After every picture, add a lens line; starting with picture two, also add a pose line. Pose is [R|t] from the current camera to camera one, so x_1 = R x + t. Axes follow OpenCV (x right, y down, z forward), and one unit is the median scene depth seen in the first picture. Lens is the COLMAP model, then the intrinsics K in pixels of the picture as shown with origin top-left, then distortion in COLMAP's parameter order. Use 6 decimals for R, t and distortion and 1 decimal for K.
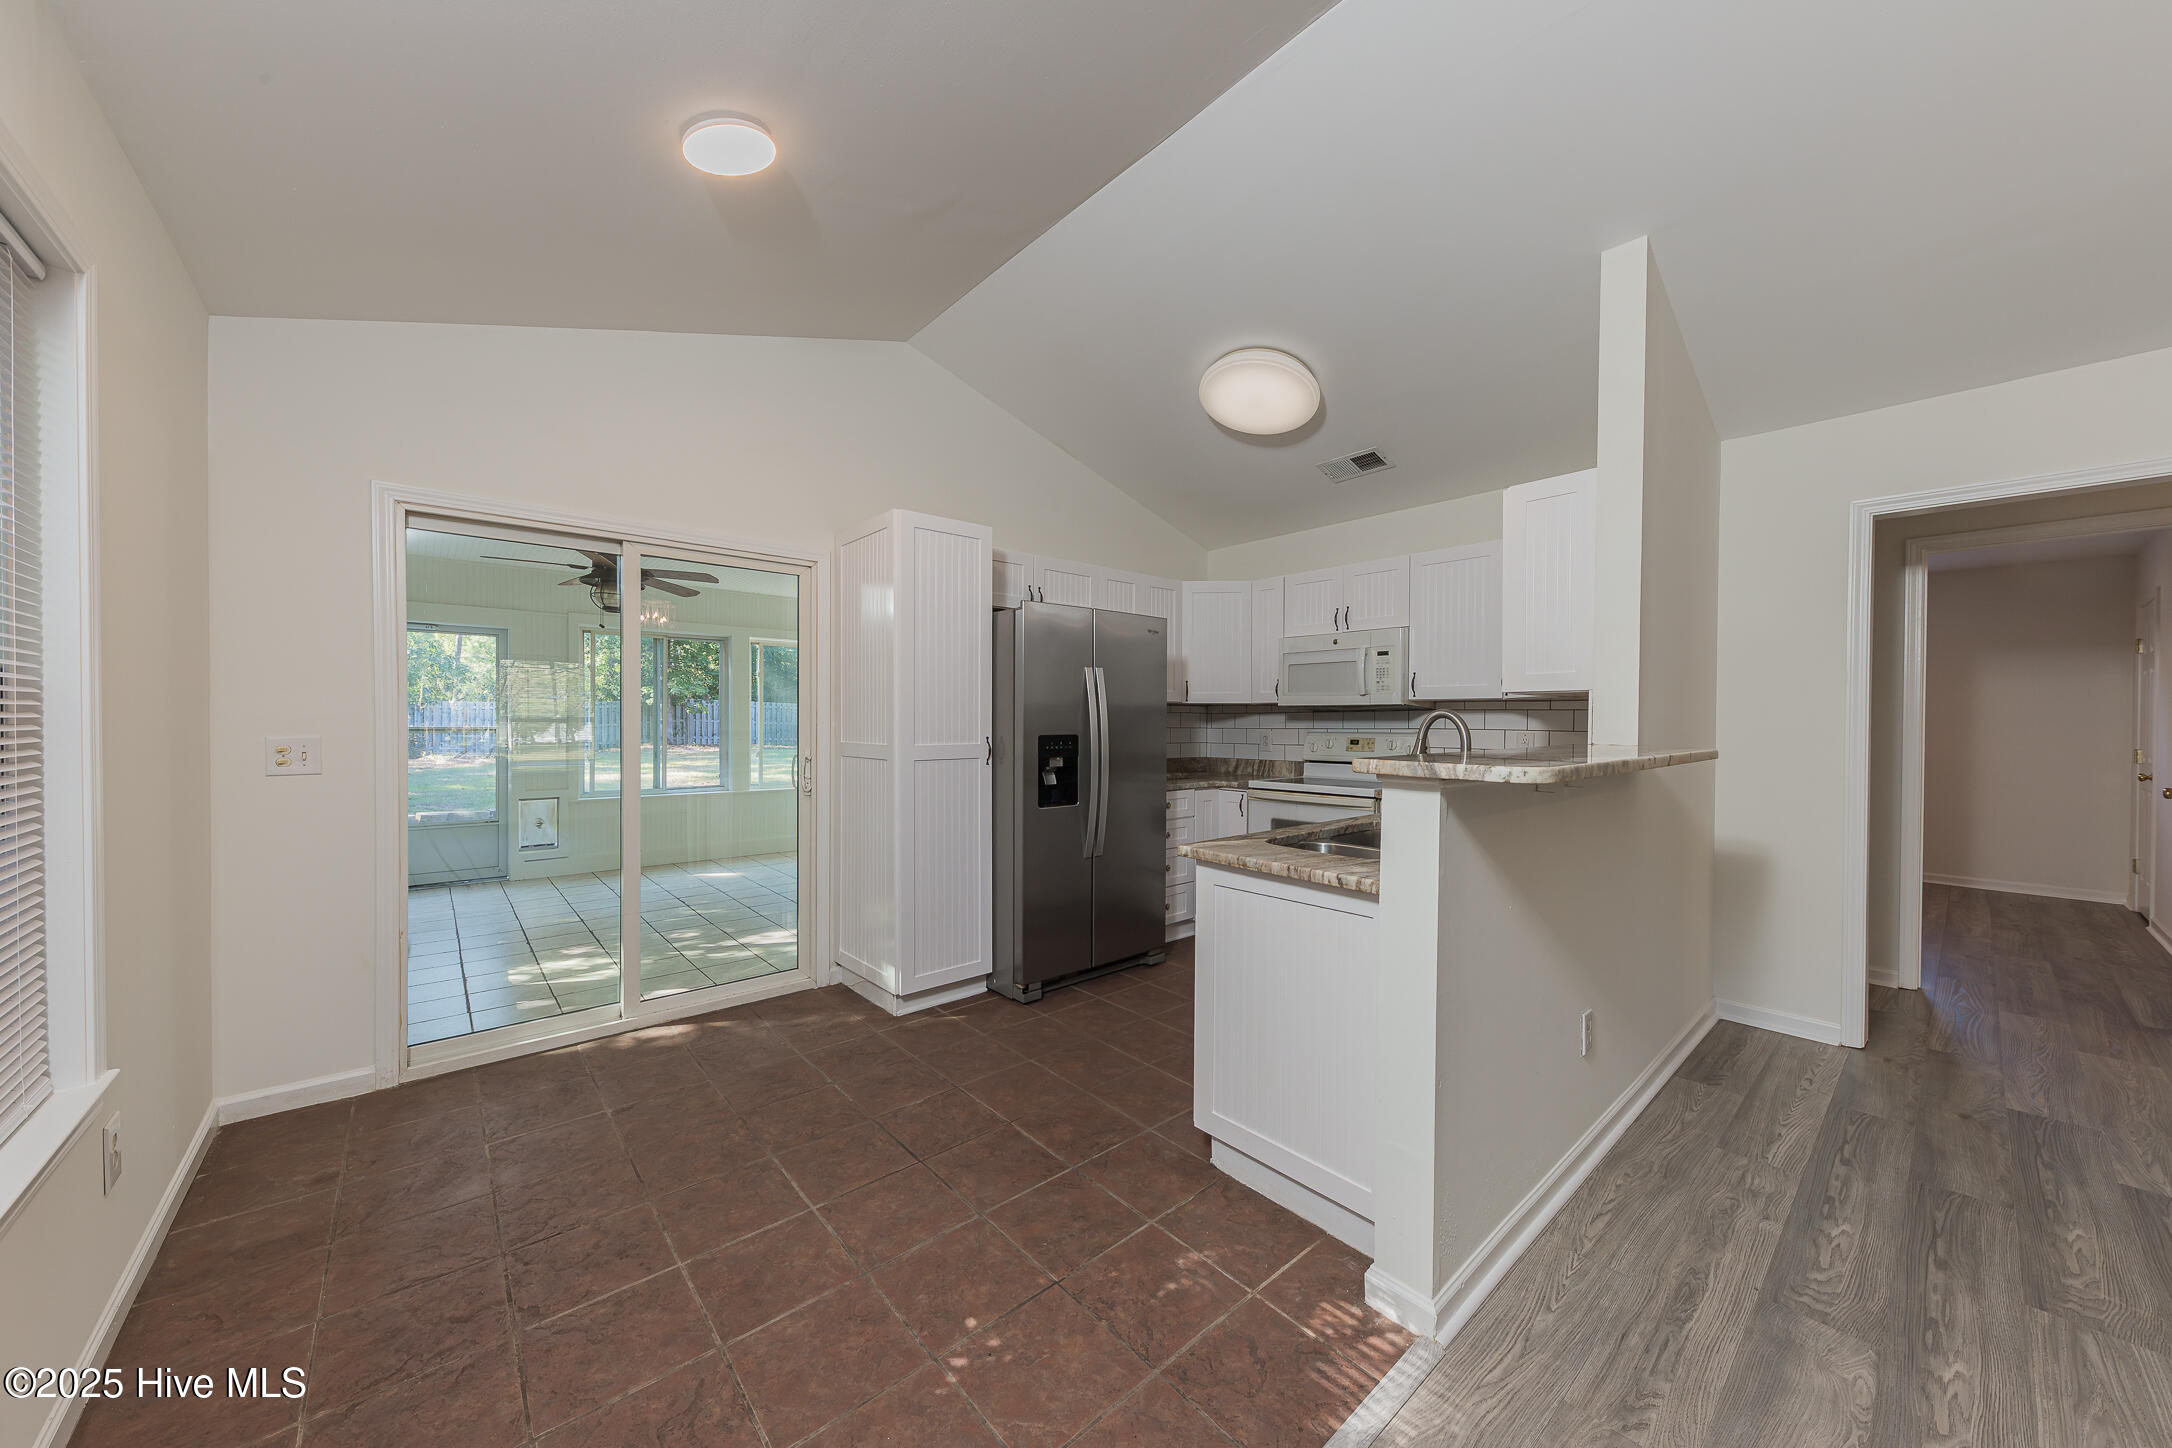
lens RADIAL K [[772.9, 0, 1083.6], [0, 772.9, 734.2], [0, 0, 1]] dist [0.005729, -0.001034]
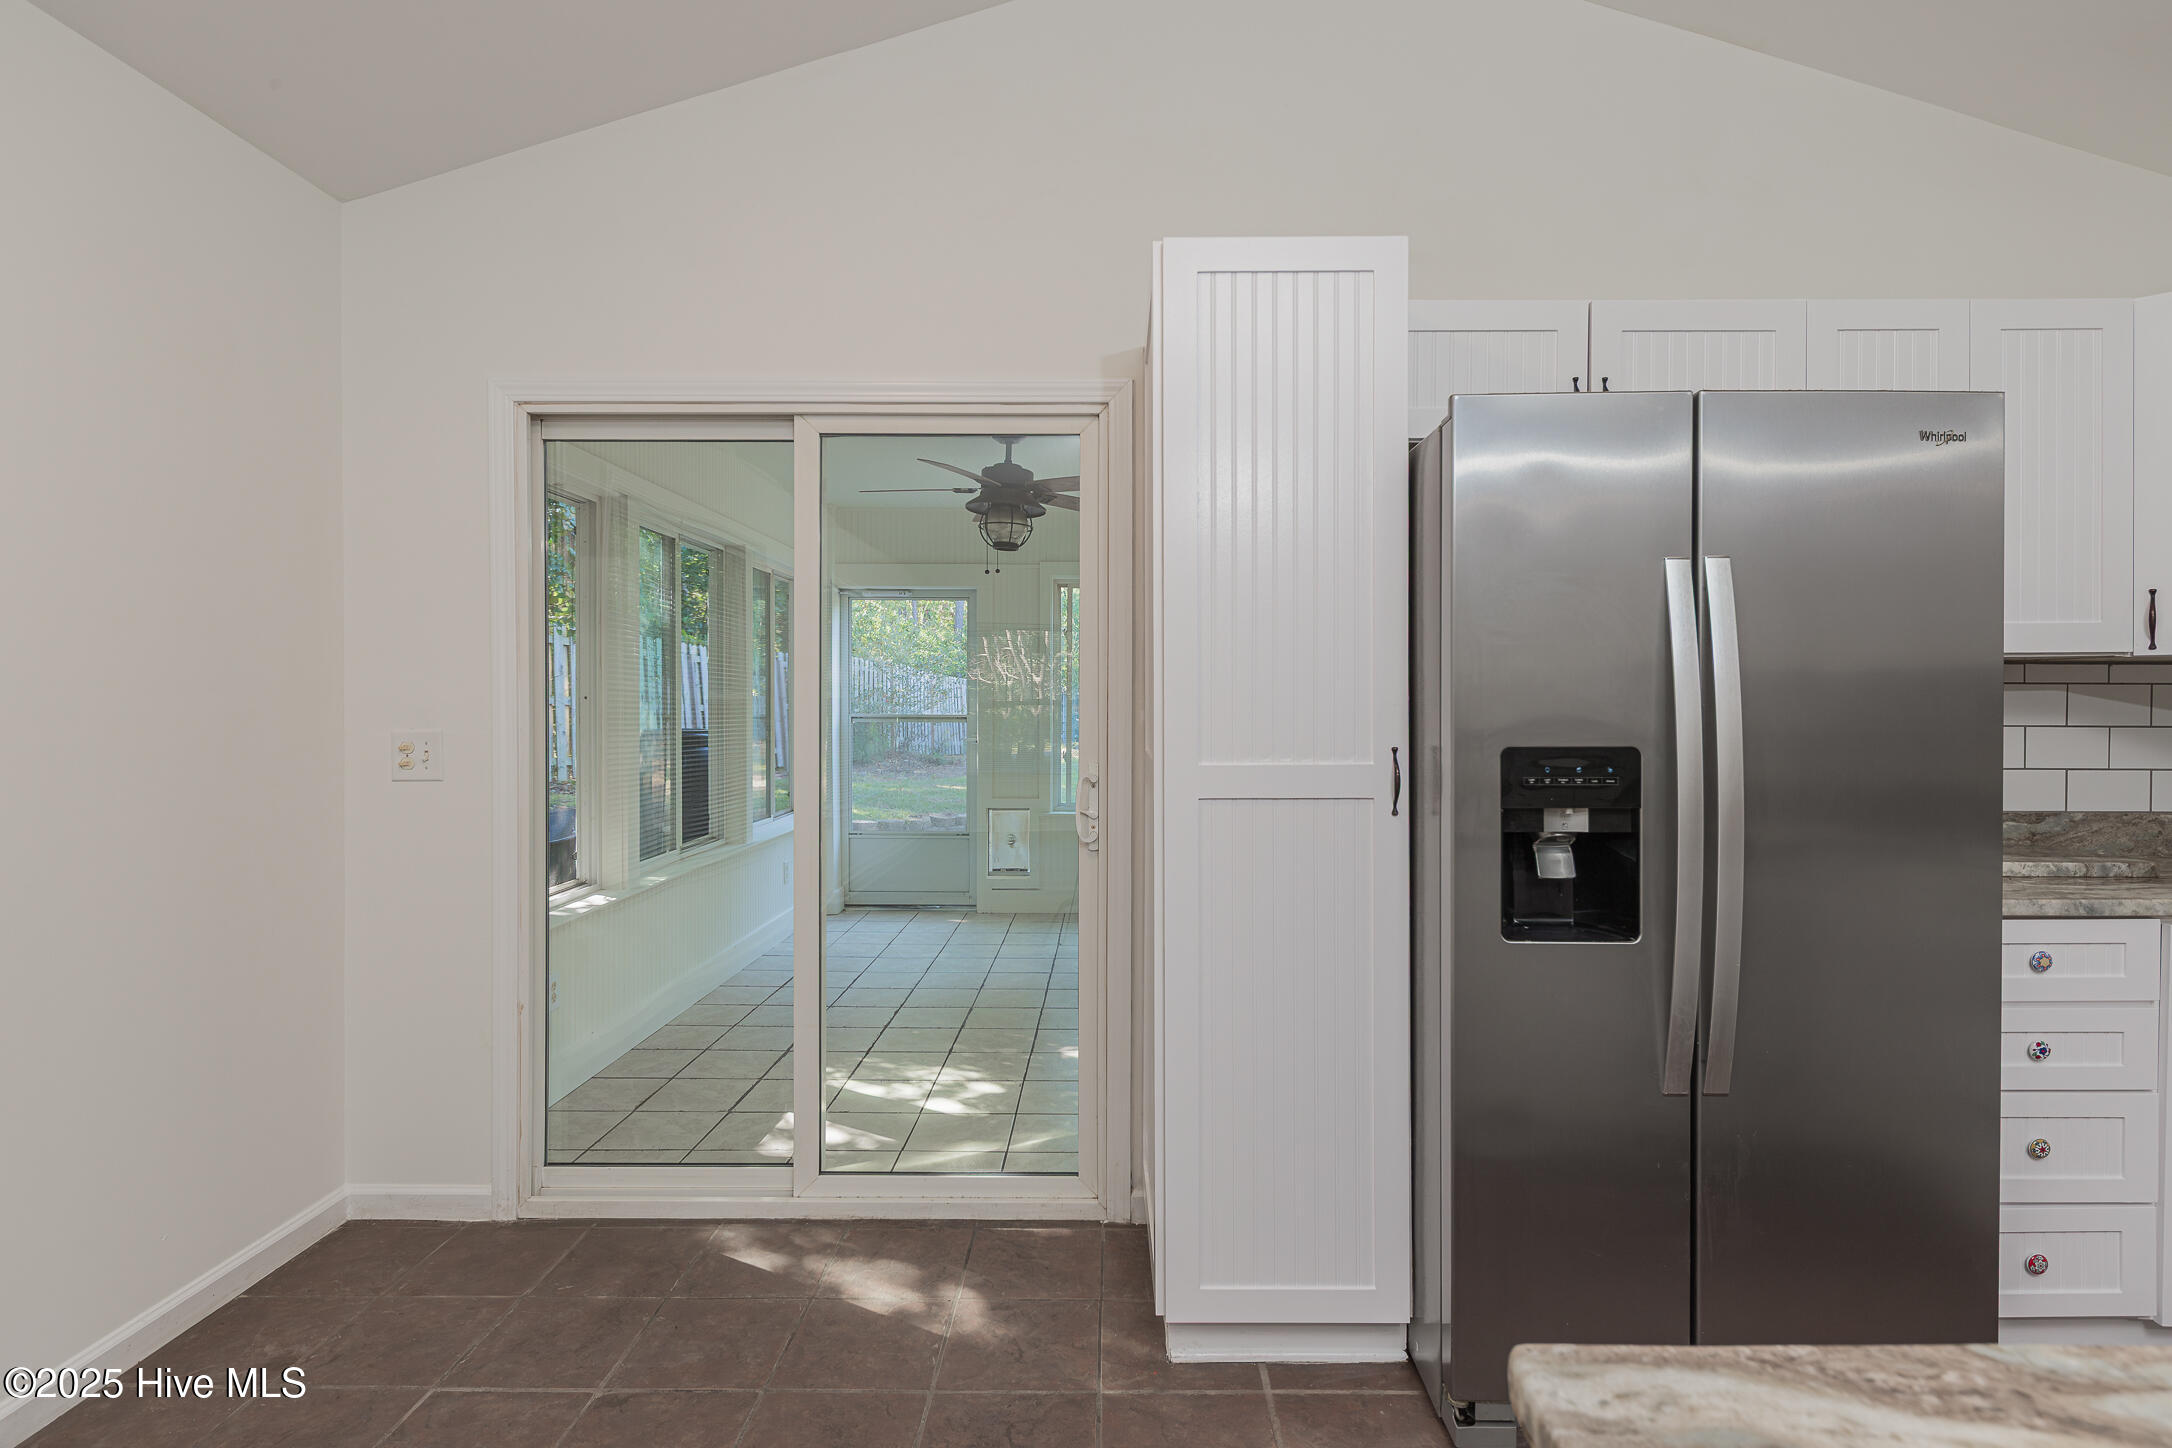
lens RADIAL K [[1104.5, 0, 1089.0], [0, 1104.5, 708.3], [0, 0, 1]] dist [0.004795, -0.000195]
pose [[0.748757, 0.000530, -0.662845, 0.147203], [-0.009569, 0.999904, -0.010009, -0.010331], [0.662776, 0.013837, 0.748690, 0.460838]]
